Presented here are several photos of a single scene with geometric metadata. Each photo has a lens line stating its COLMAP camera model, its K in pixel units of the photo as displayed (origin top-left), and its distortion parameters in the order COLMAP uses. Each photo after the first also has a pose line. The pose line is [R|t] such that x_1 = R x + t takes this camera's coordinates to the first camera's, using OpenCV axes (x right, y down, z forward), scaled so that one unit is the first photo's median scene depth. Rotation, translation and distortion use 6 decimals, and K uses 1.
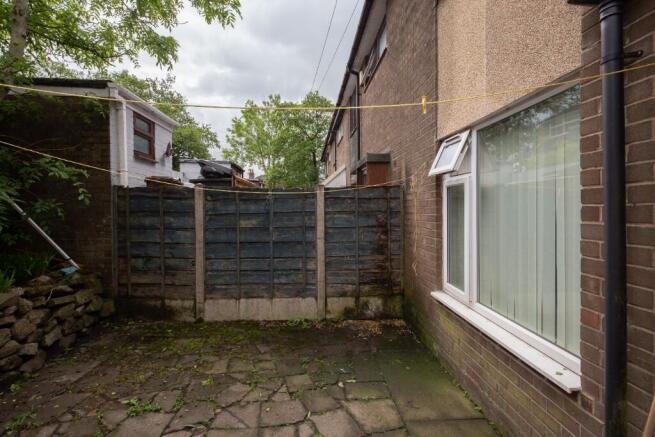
lens RADIAL K [[325.0, 0, 327.7], [0, 325.0, 211.1], [0, 0, 1]] dist [0.025500, -0.010953]
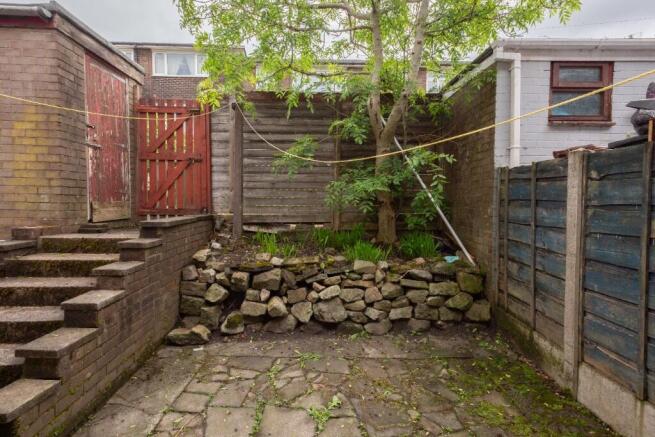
lens RADIAL K [[325.0, 0, 327.7], [0, 325.0, 211.1], [0, 0, 1]] dist [0.025500, -0.010953]
pose [[-0.035705, 0.037205, -0.998670, 0.180349], [-0.014850, 0.999177, 0.037755, 0.005233], [0.999252, 0.016178, -0.035123, 0.601857]]
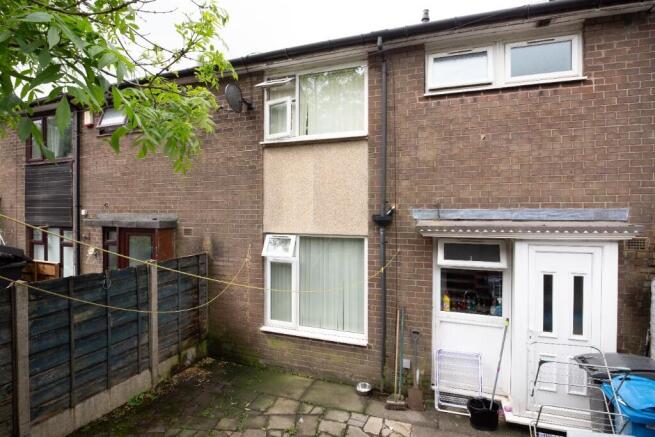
lens RADIAL K [[330.5, 0, 329.0], [0, 330.5, 211.2], [0, 0, 1]] dist [-0.019714, -0.000307]
pose [[0.403554, 0.006283, 0.914934, -0.798599], [0.001929, 0.999968, -0.007718, -0.241895], [-0.914954, 0.004880, 0.403529, 0.038827]]
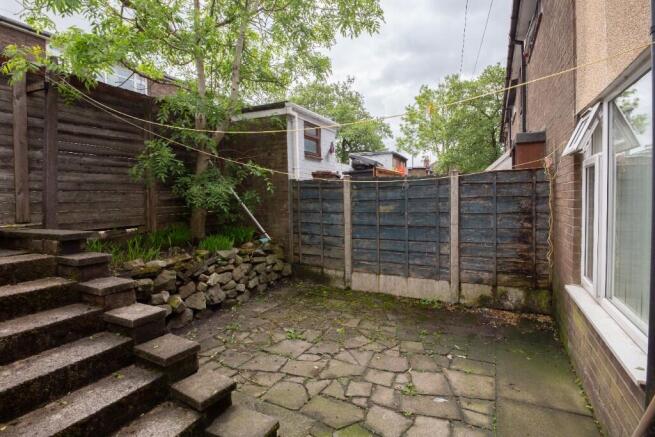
lens RADIAL K [[330.5, 0, 329.0], [0, 330.5, 211.2], [0, 0, 1]] dist [-0.019714, -0.000307]
pose [[0.864300, 0.011027, -0.502857, 0.160430], [0.007418, 0.999371, 0.034666, 0.005314], [0.502923, -0.033692, 0.863674, -0.084018]]
